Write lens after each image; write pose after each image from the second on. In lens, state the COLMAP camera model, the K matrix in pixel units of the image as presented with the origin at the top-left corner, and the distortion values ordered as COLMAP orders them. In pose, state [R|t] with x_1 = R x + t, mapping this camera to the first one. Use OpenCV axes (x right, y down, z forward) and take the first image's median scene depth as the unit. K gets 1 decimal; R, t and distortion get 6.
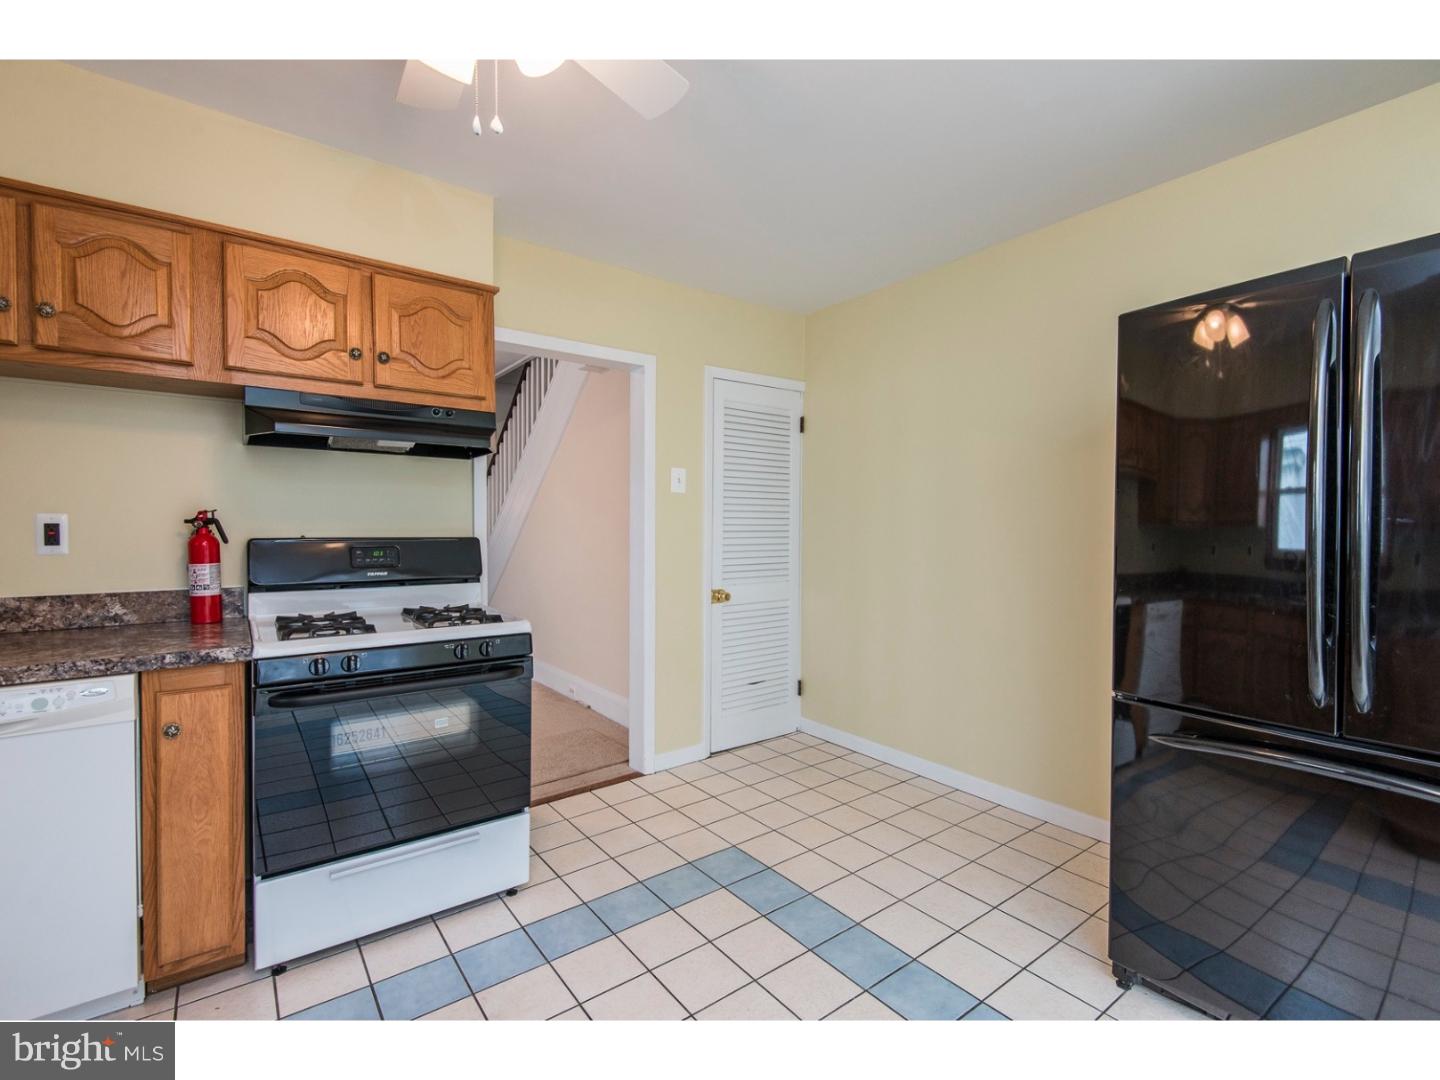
lens RADIAL K [[647.1, 0, 718.5], [0, 647.1, 538.6], [0, 0, 1]] dist [0.042072, -0.027277]
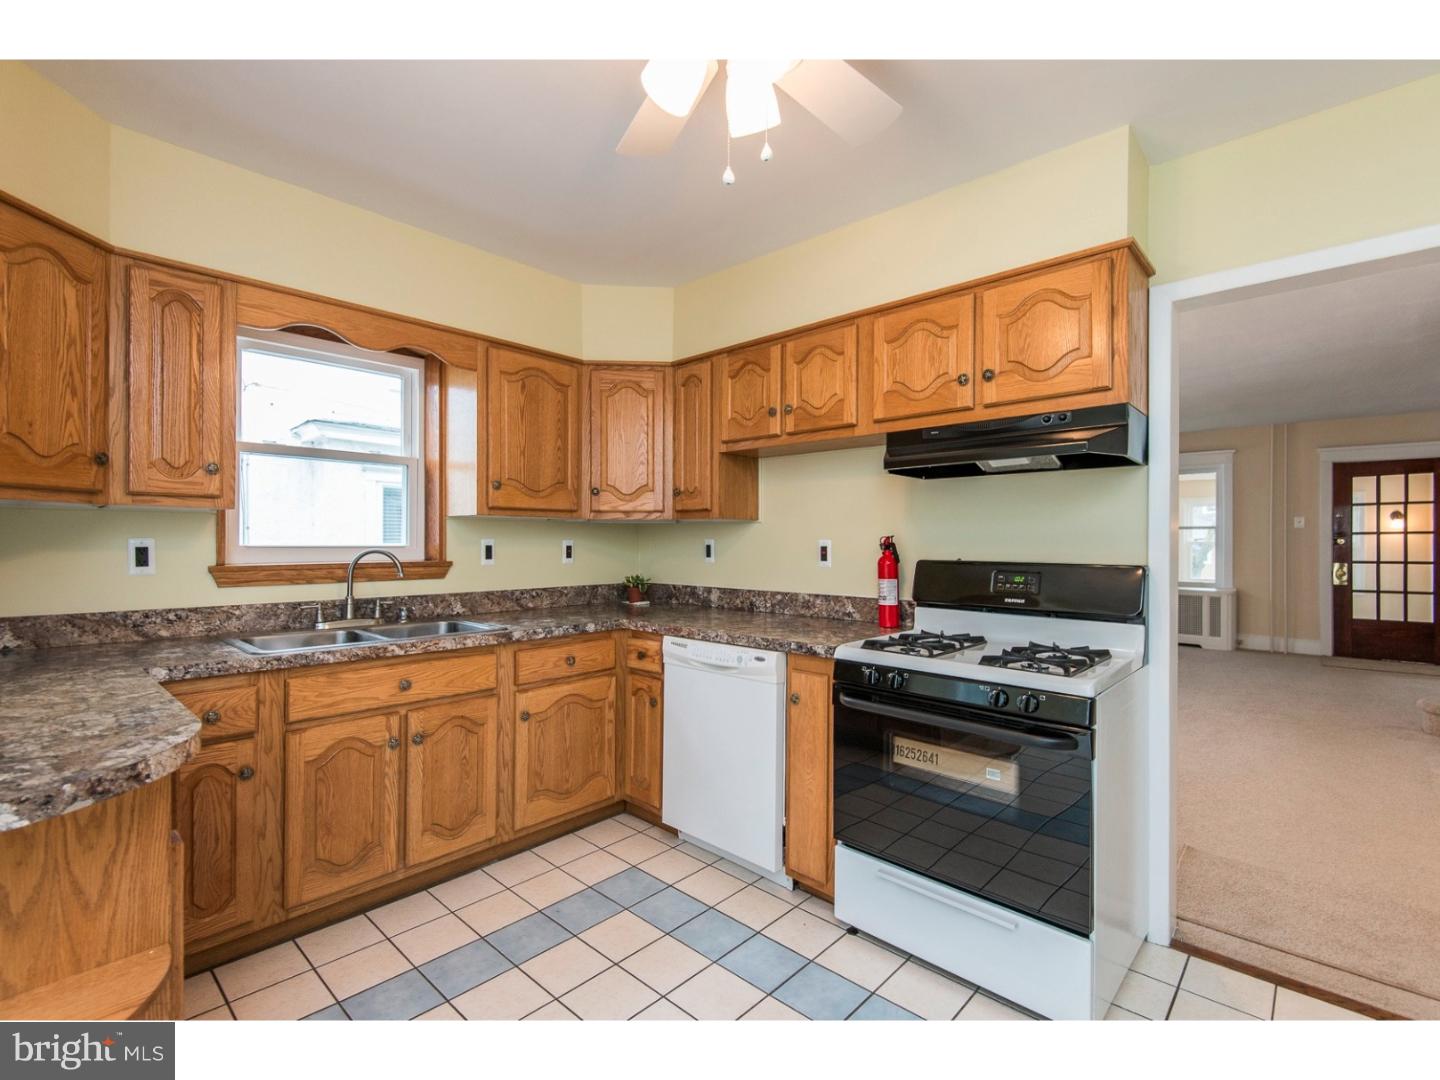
lens RADIAL K [[660.6, 0, 719.6], [0, 660.6, 534.1], [0, 0, 1]] dist [0.002139, -0.000767]
pose [[0.169849, -0.009467, -0.985425, 0.411166], [-0.018584, 0.999745, -0.012808, -0.025737], [0.985295, 0.020488, 0.169629, 0.492359]]
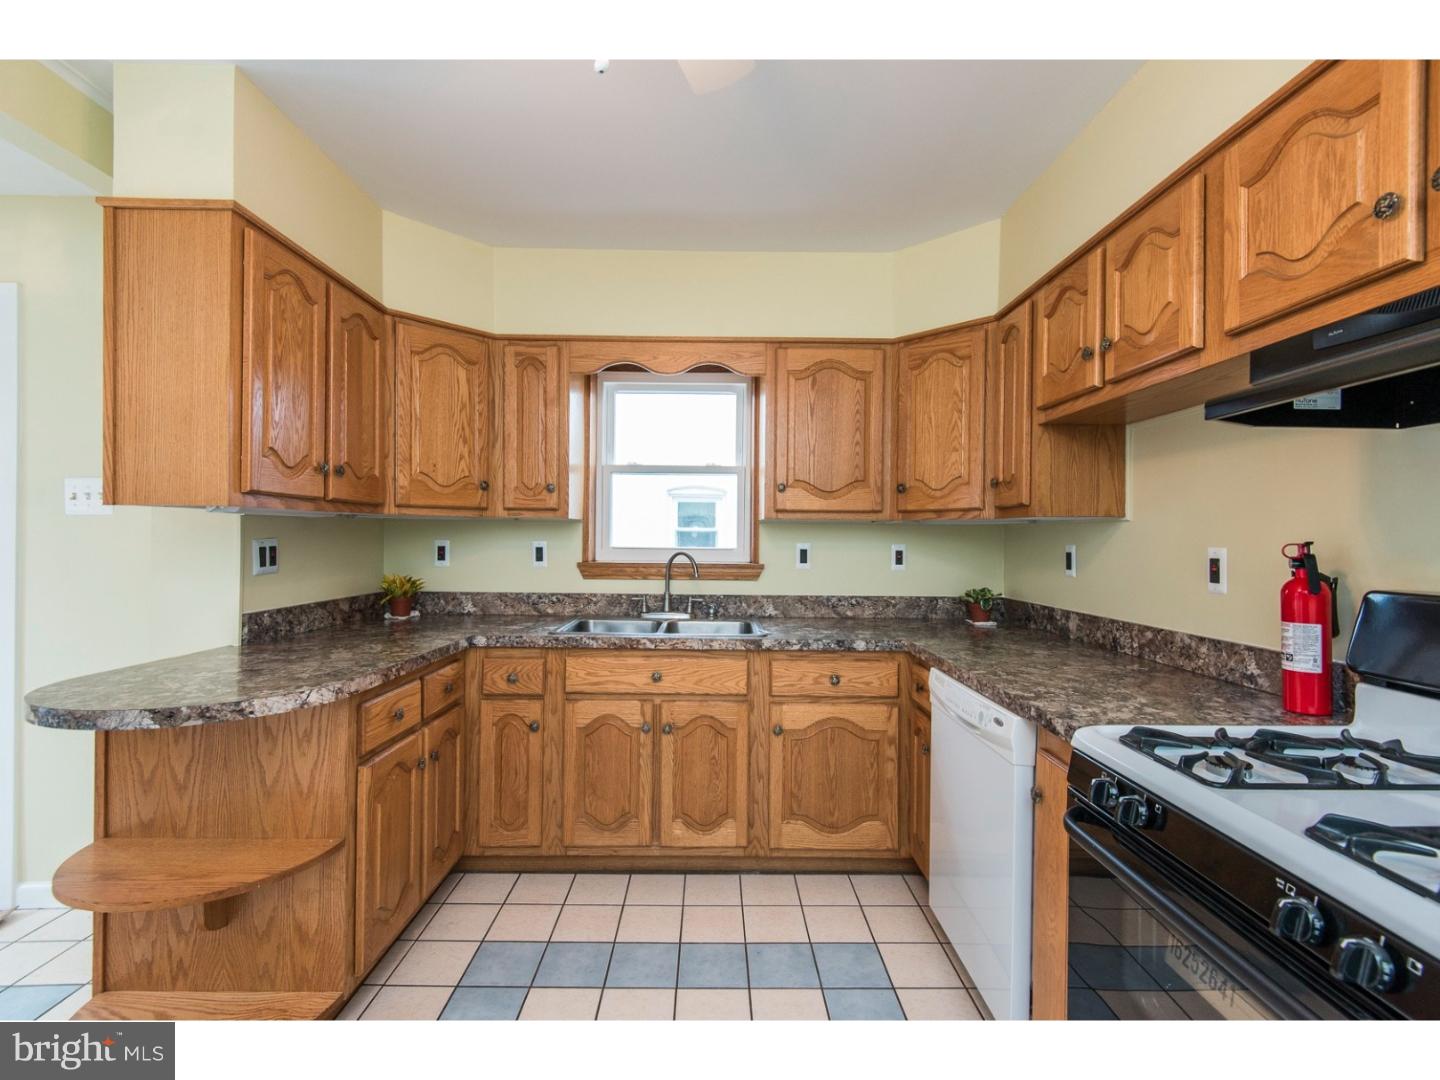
lens RADIAL K [[647.1, 0, 718.5], [0, 647.1, 538.6], [0, 0, 1]] dist [0.042072, -0.027277]
pose [[-0.597721, -0.006038, -0.801682, 0.111204], [-0.021640, 0.999729, 0.008604, -0.041903], [0.801412, 0.022491, -0.597689, 0.957351]]
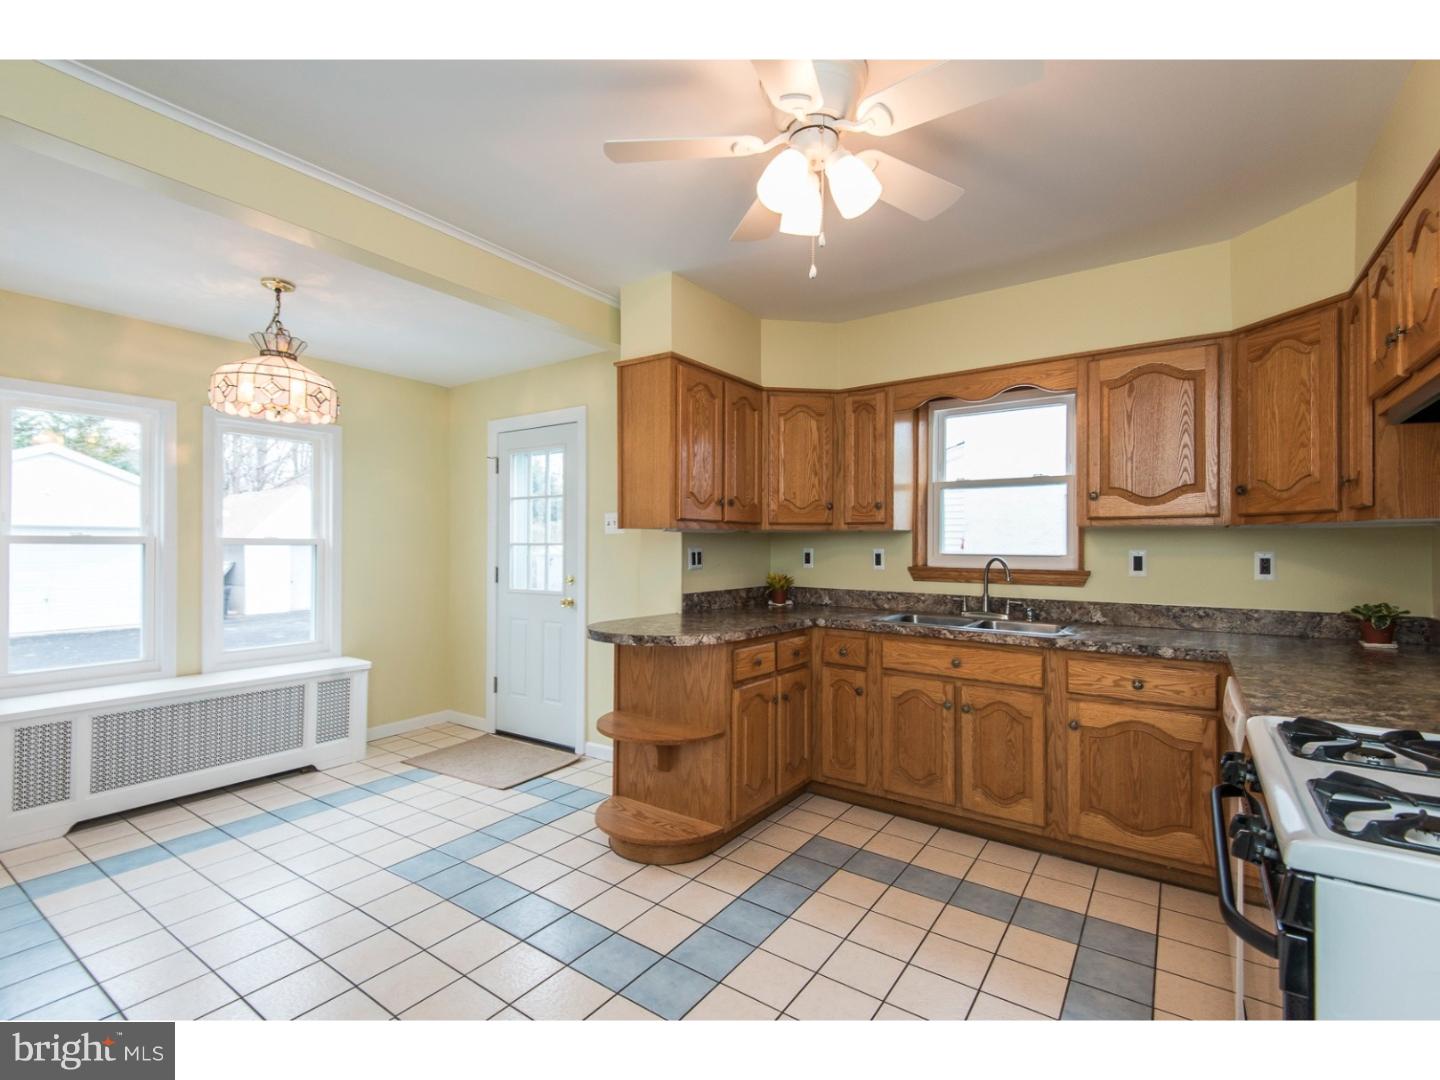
lens RADIAL K [[647.1, 0, 718.5], [0, 647.1, 538.6], [0, 0, 1]] dist [0.042072, -0.027277]
pose [[-0.953519, -0.008423, -0.301214, 0.141158], [-0.009890, 0.999945, 0.003345, -0.044551], [0.301170, 0.006168, -0.953551, 1.345734]]
